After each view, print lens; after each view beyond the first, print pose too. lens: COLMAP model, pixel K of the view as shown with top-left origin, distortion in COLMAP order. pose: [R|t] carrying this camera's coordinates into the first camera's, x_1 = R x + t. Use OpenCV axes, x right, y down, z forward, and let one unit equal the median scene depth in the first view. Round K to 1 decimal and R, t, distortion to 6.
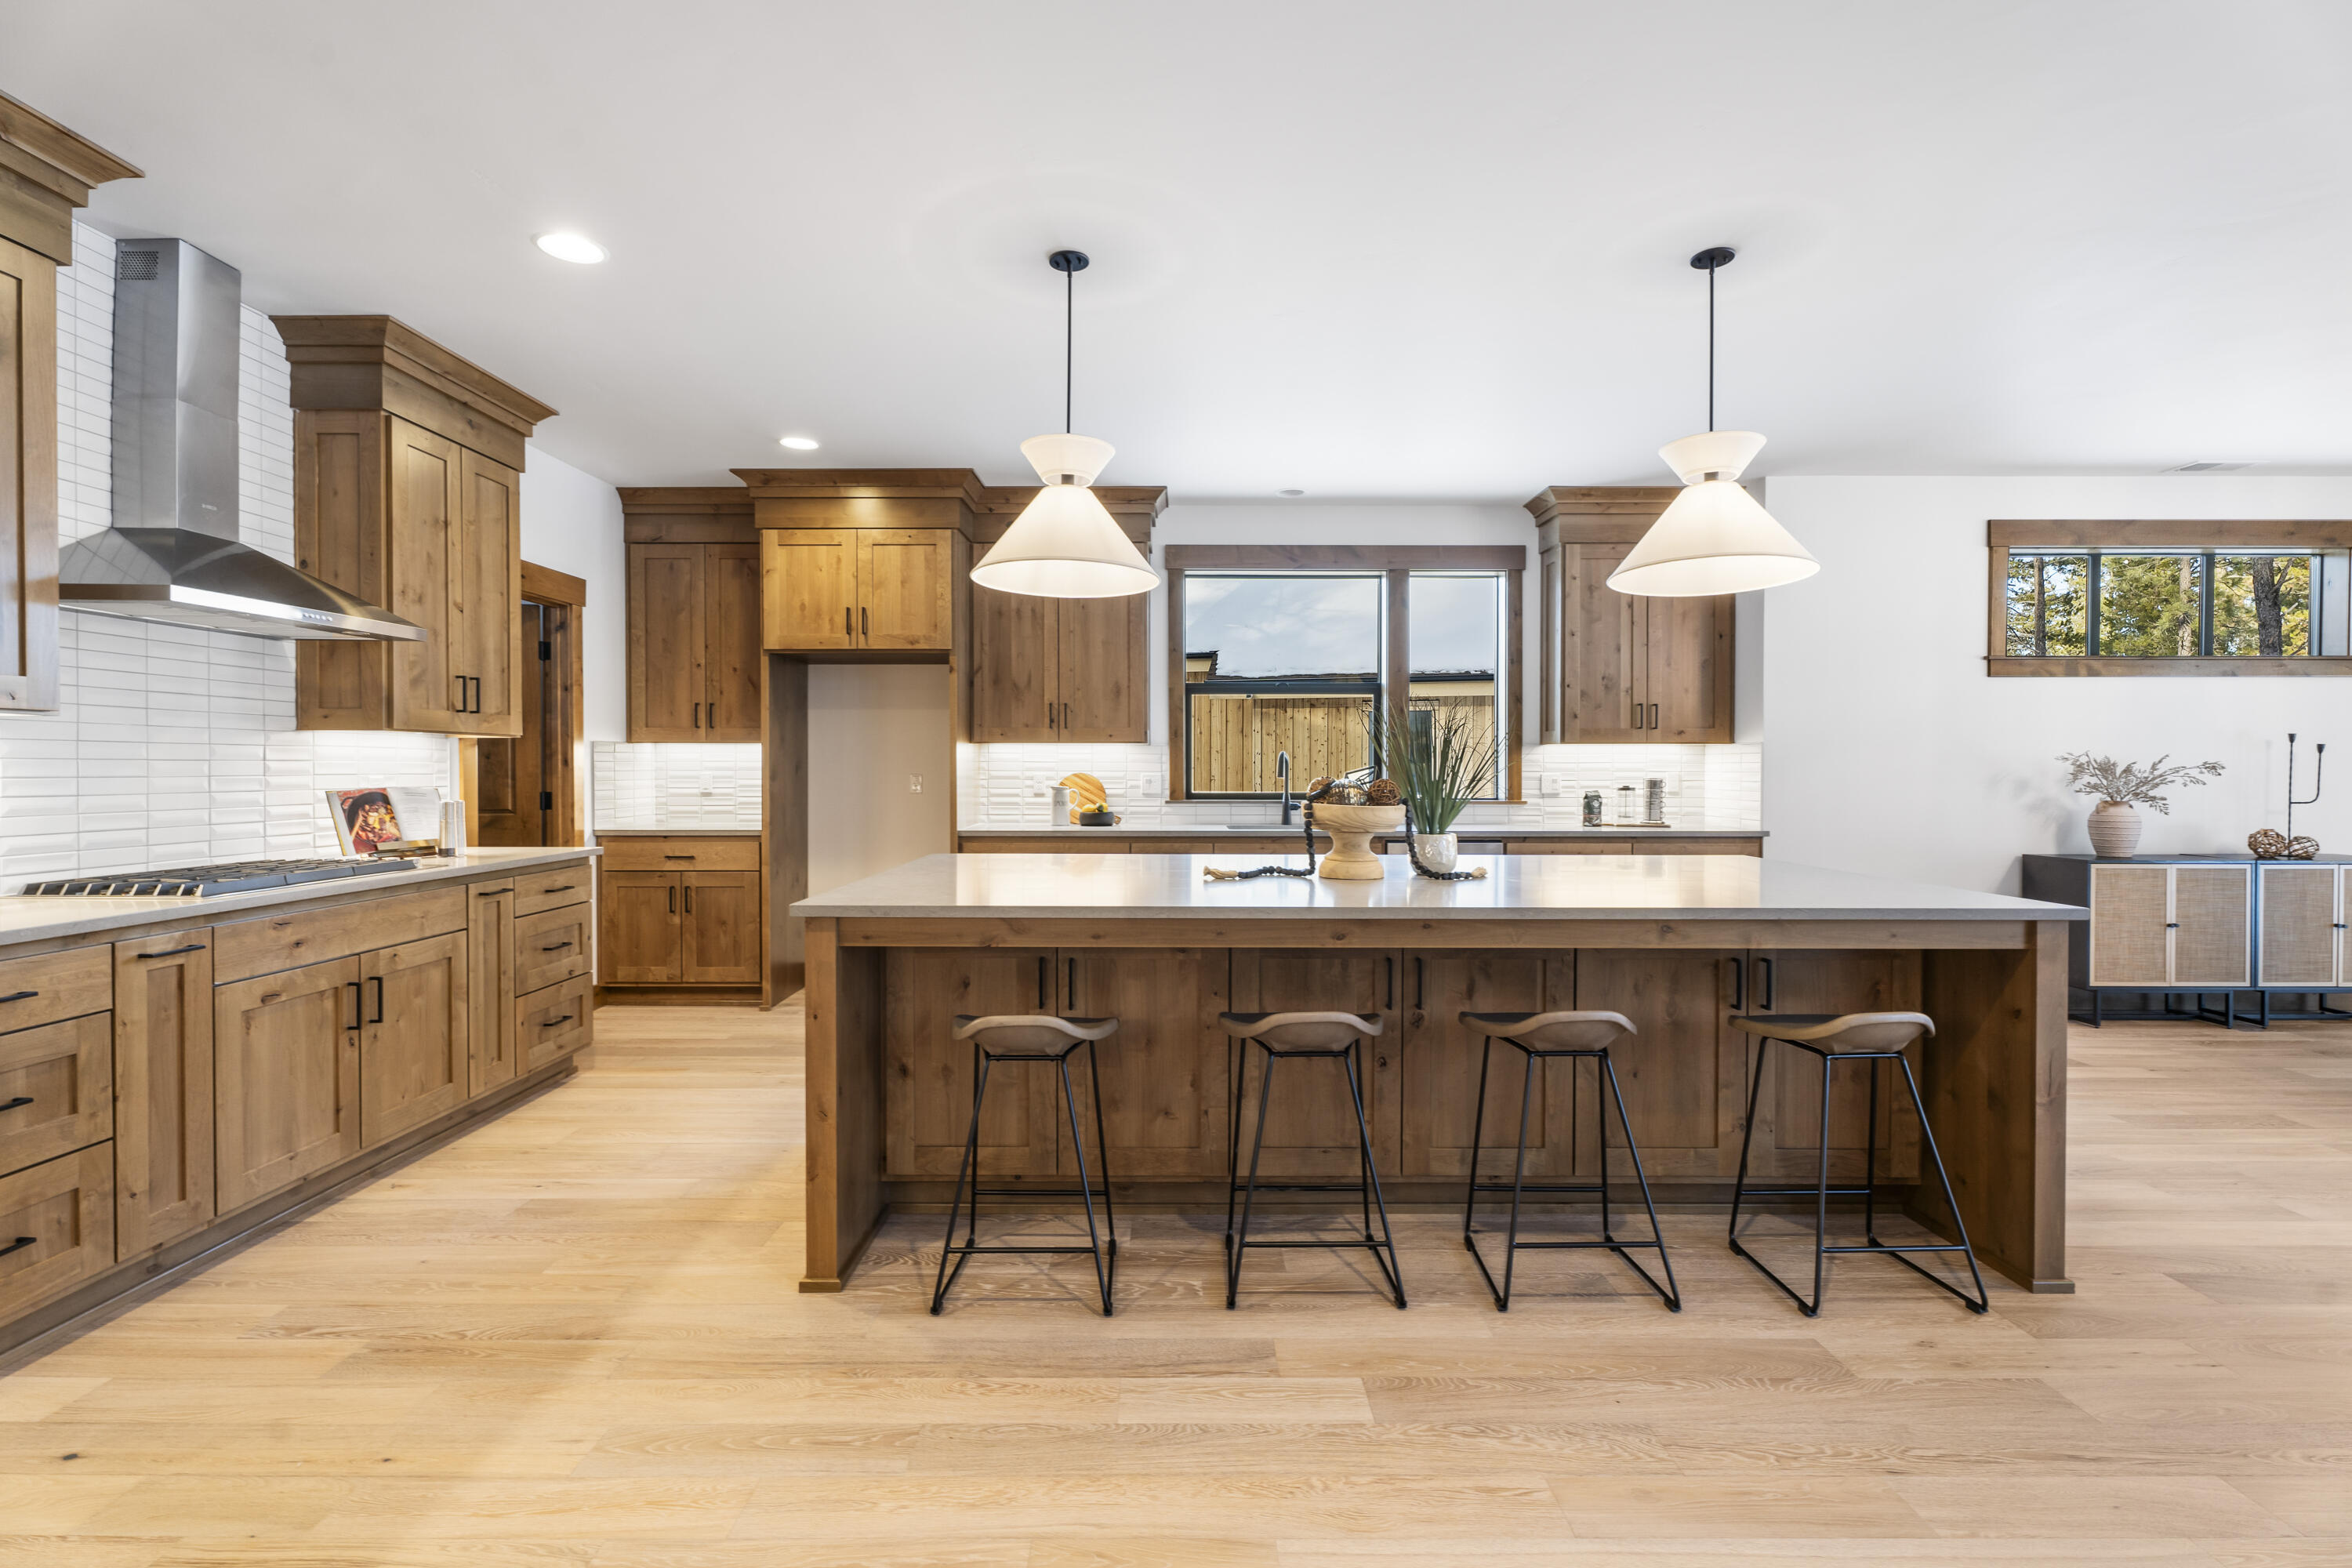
lens RADIAL K [[1060.4, 0, 1162.8], [0, 1060.4, 779.7], [0, 0, 1]] dist [-0.002465, 0.003433]
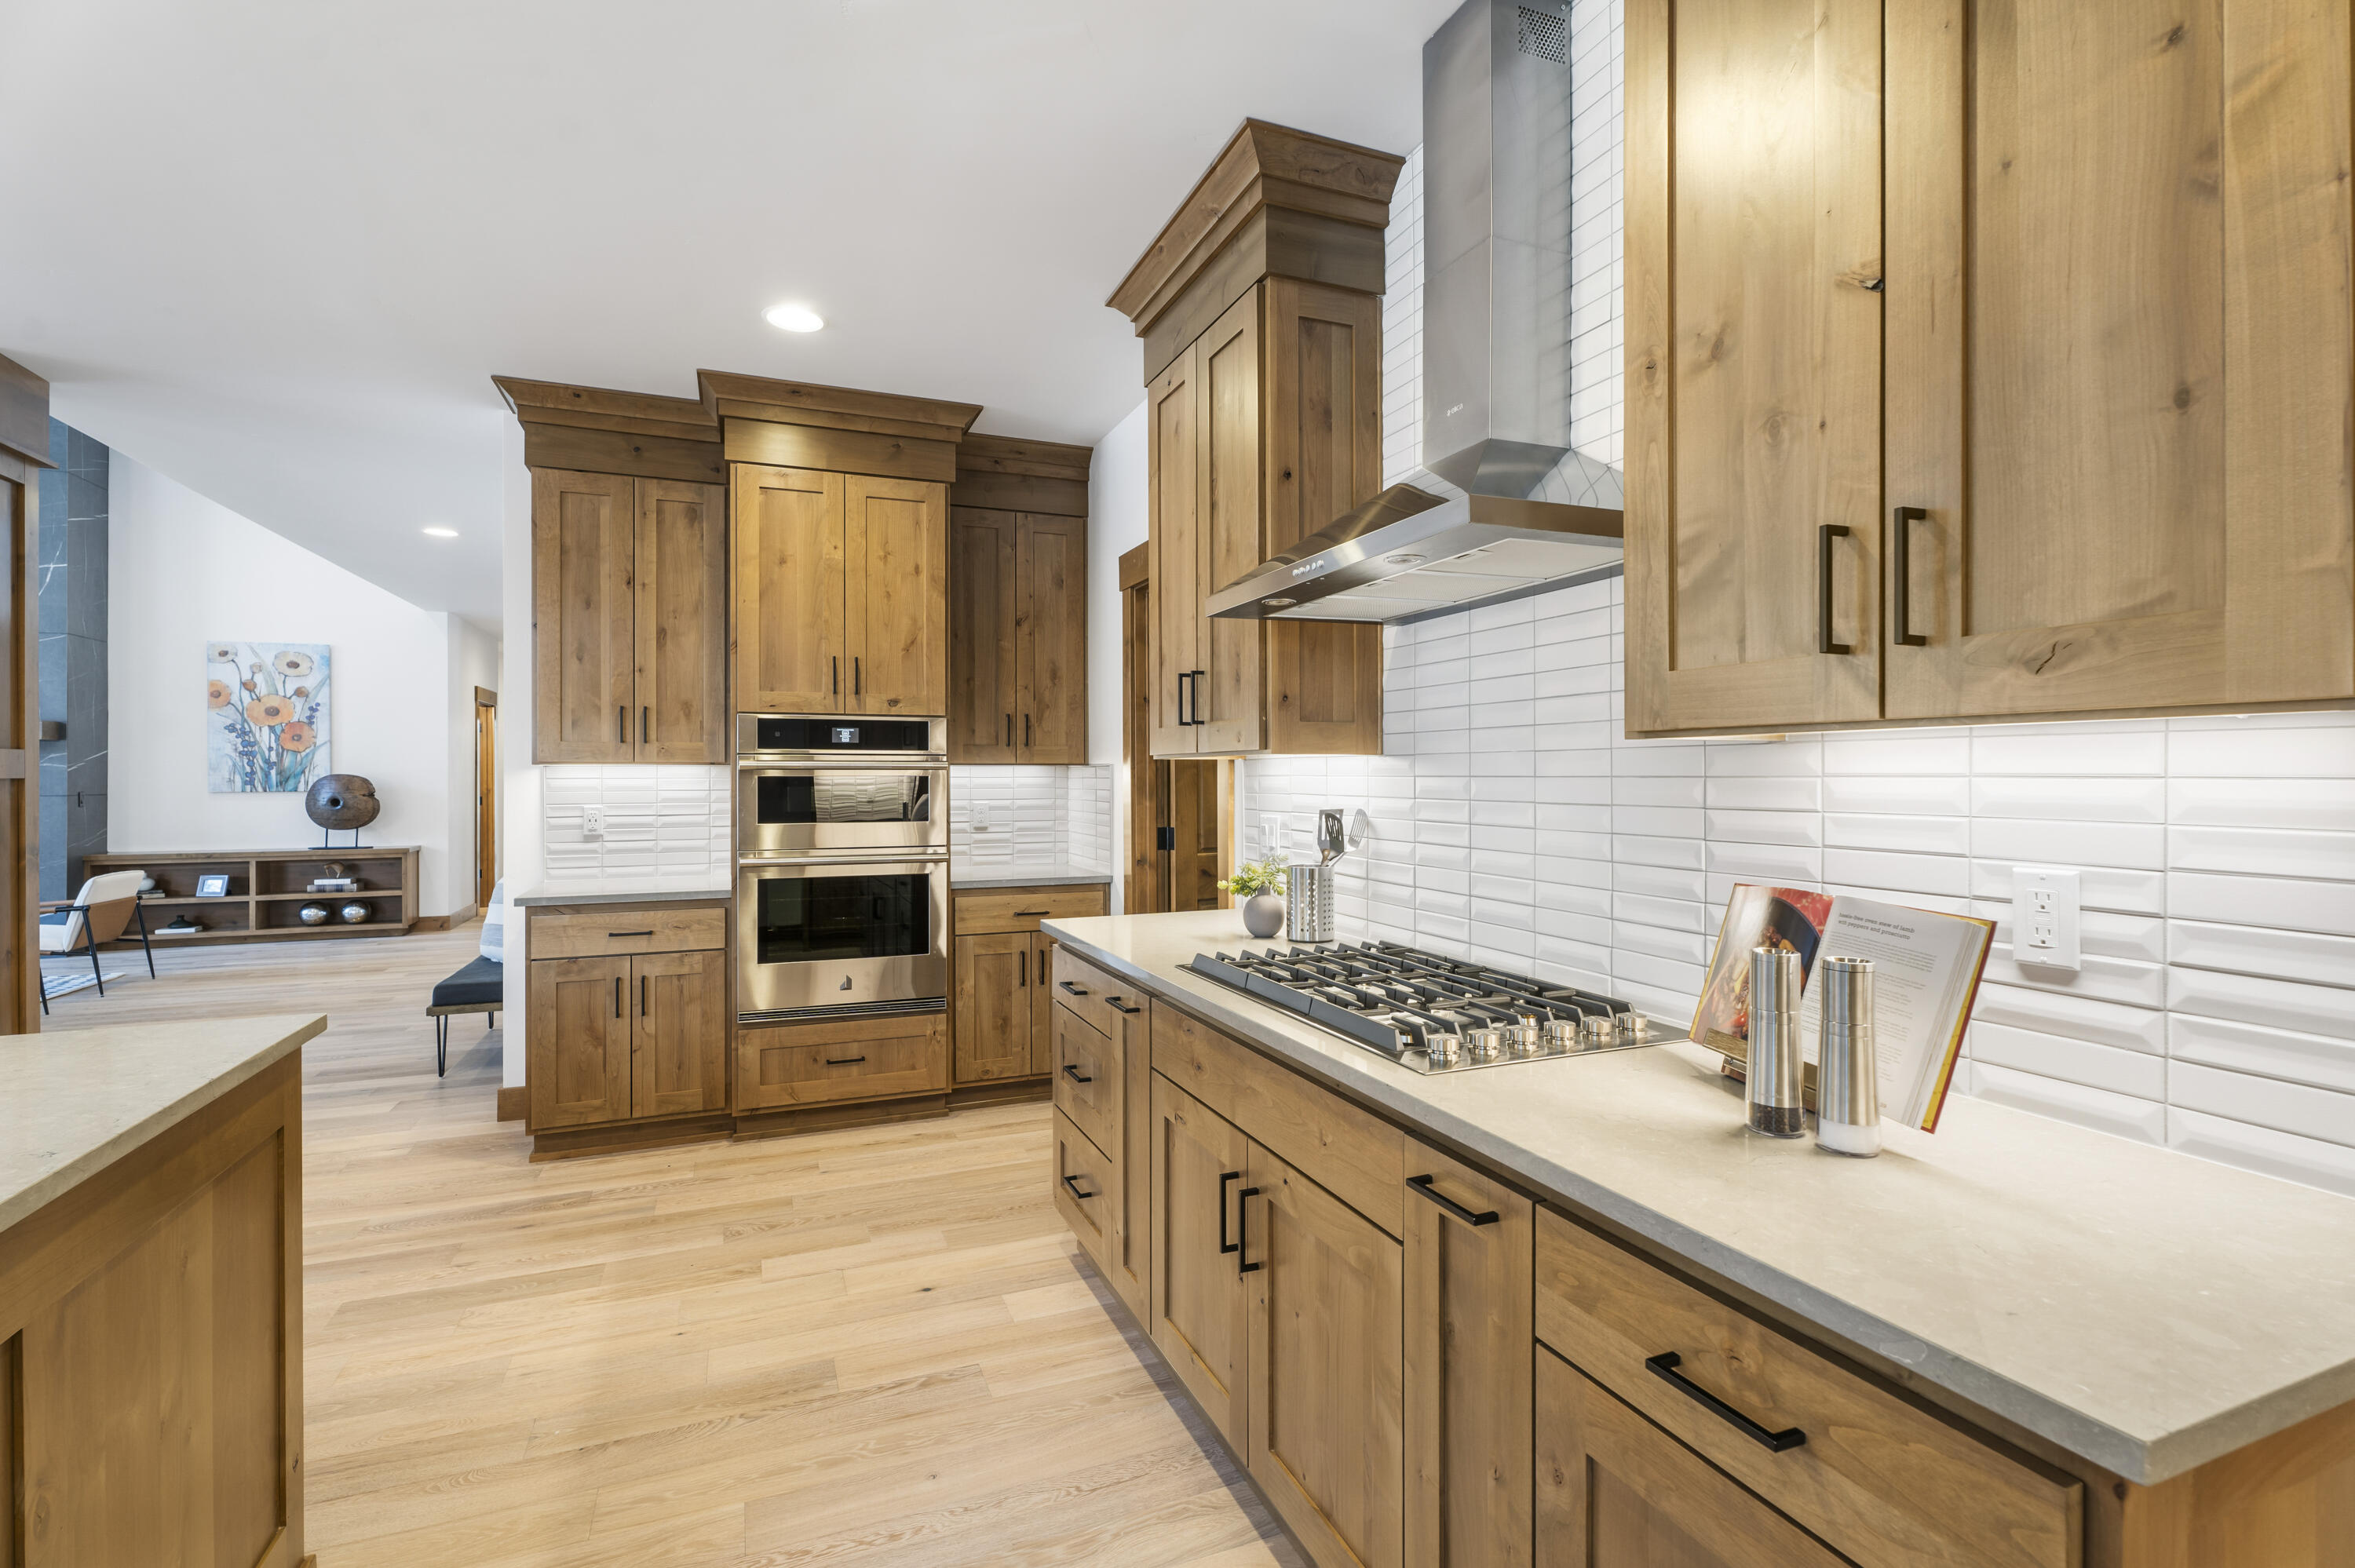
lens RADIAL K [[1061.7, 0, 1158.4], [0, 1061.7, 779.6], [0, 0, 1]] dist [-0.002465, 0.003433]
pose [[-0.927089, 0.001680, -0.374837, -0.521035], [-0.004238, 0.999879, 0.014965, -0.044553], [0.374817, 0.015462, -0.926970, 1.608353]]
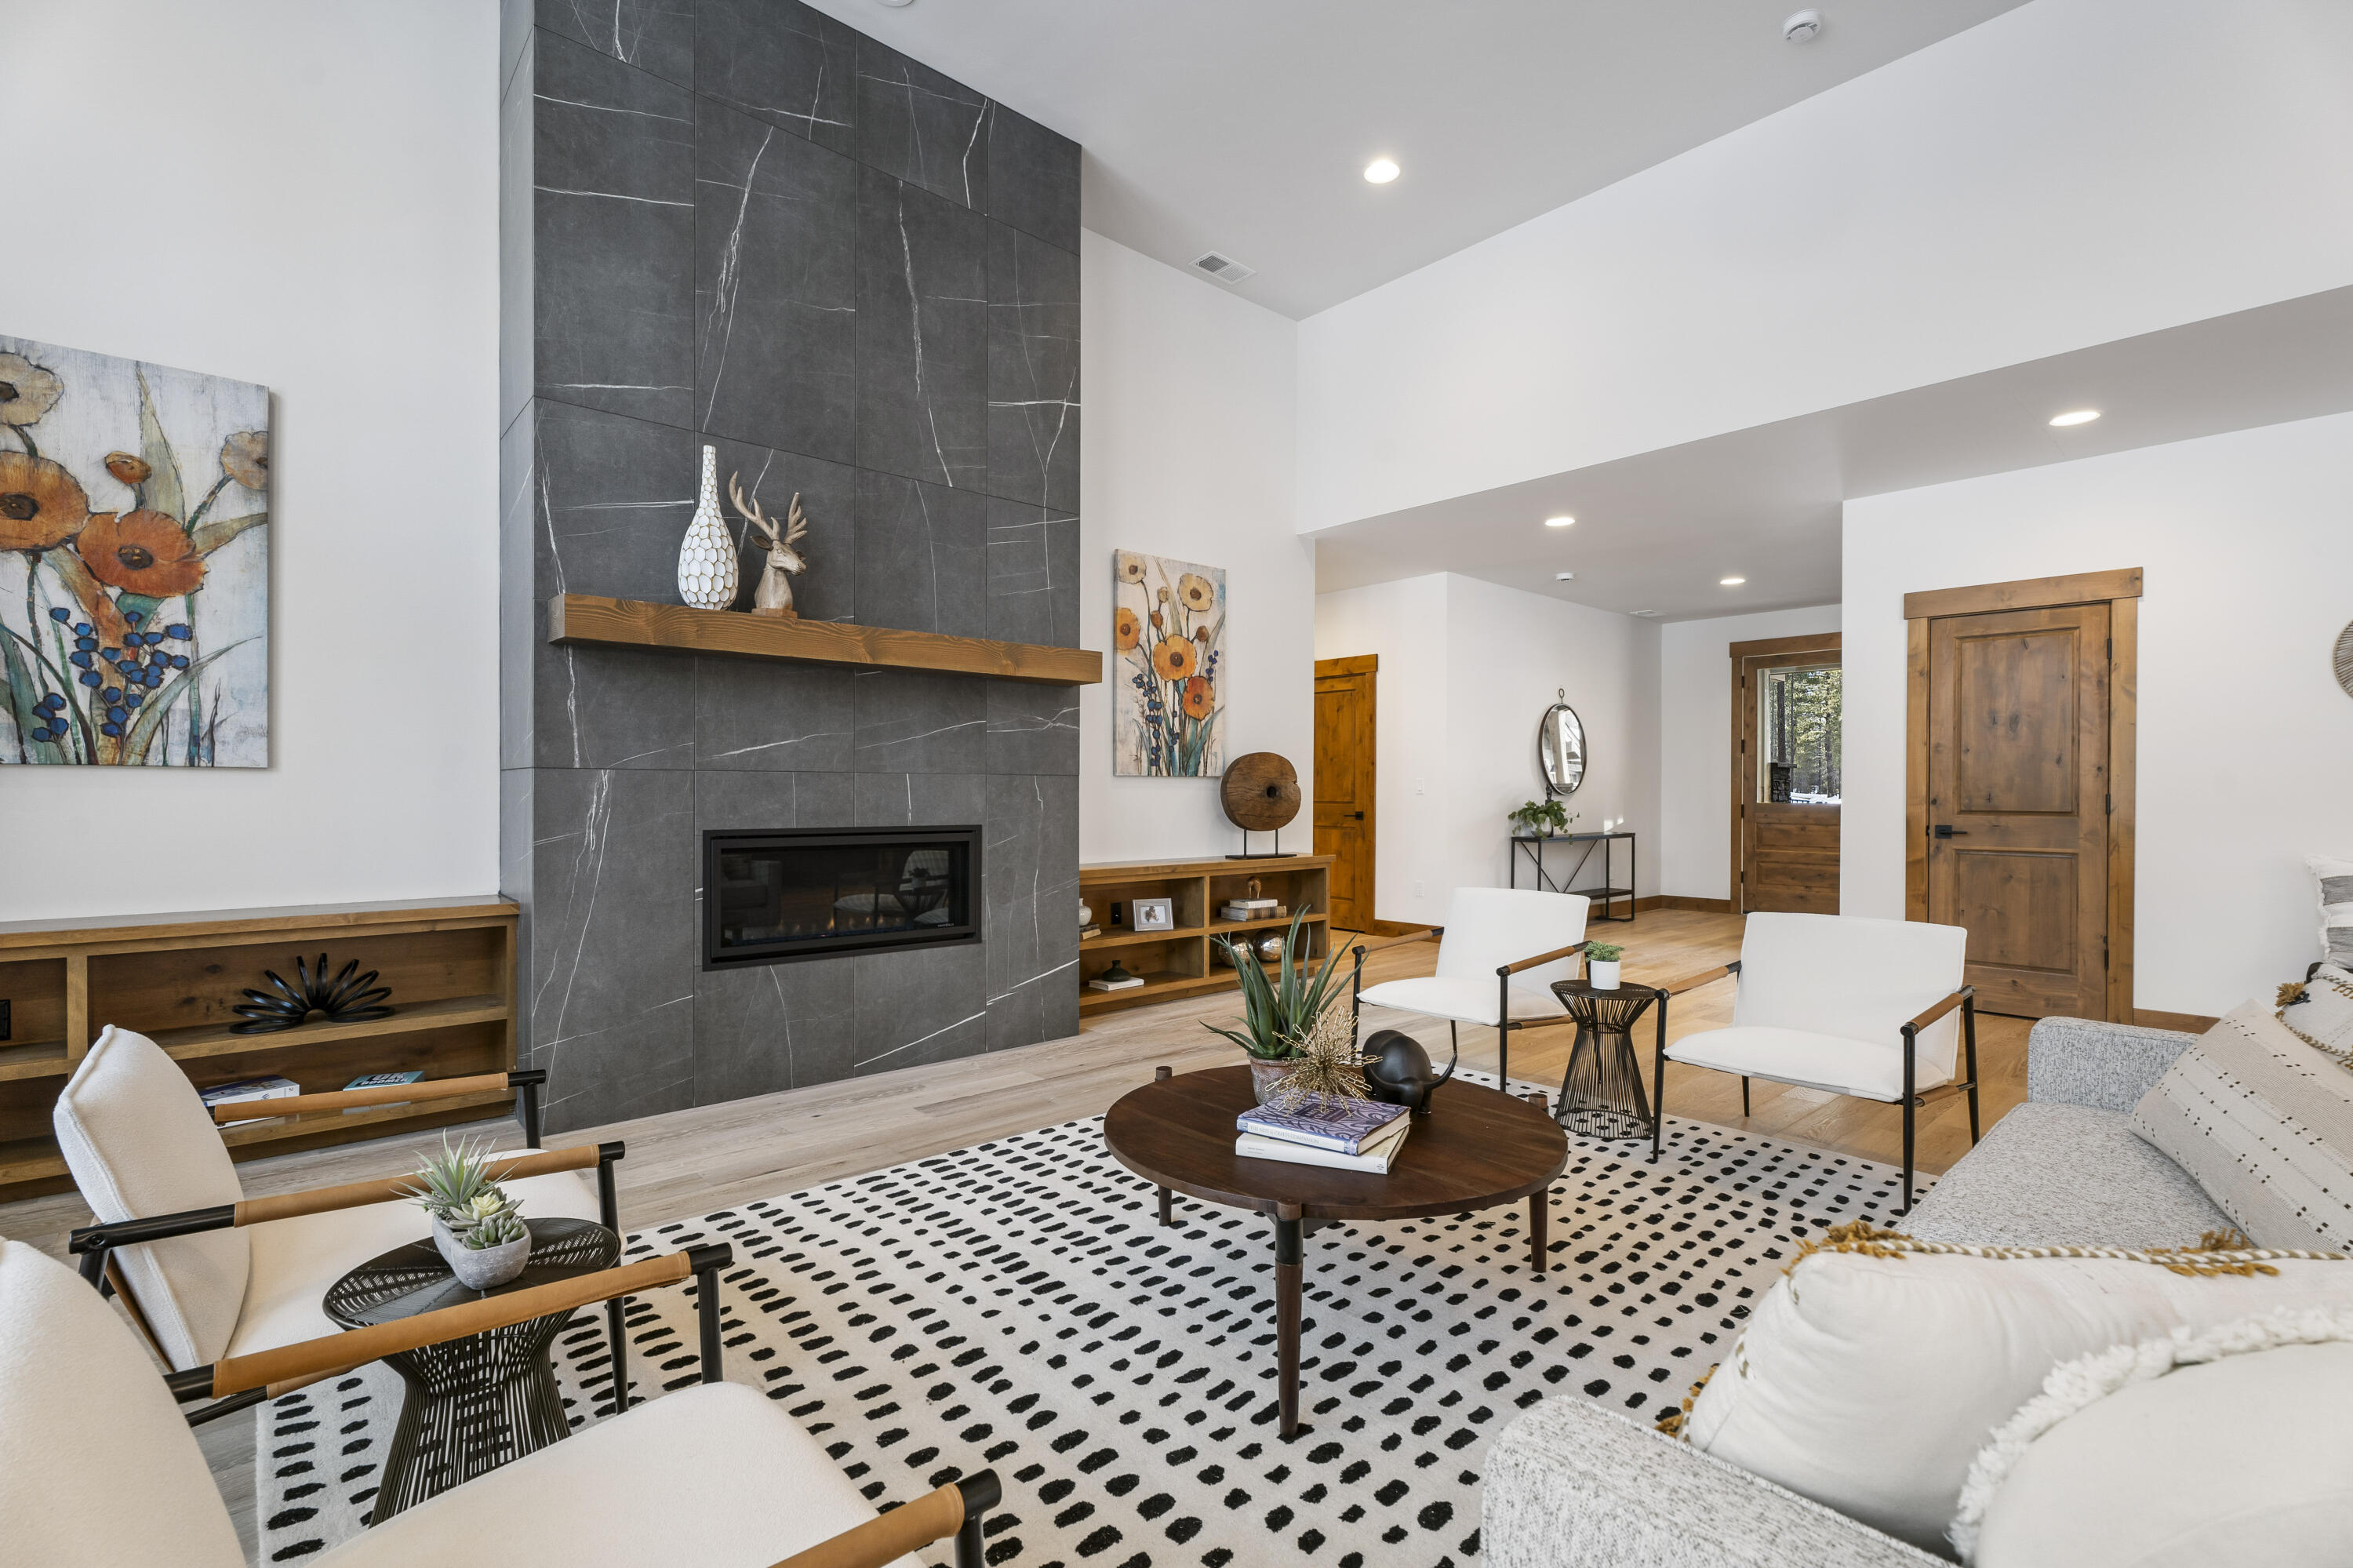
lens RADIAL K [[1060.9, 0, 1171.0], [0, 1060.9, 786.8], [0, 0, 1]] dist [-0.002465, 0.003433]
pose [[-0.746676, -0.007638, -0.665144, 2.051328], [-0.013728, 0.999898, 0.003928, 0.057703], [0.665046, 0.012064, -0.746705, -0.575662]]
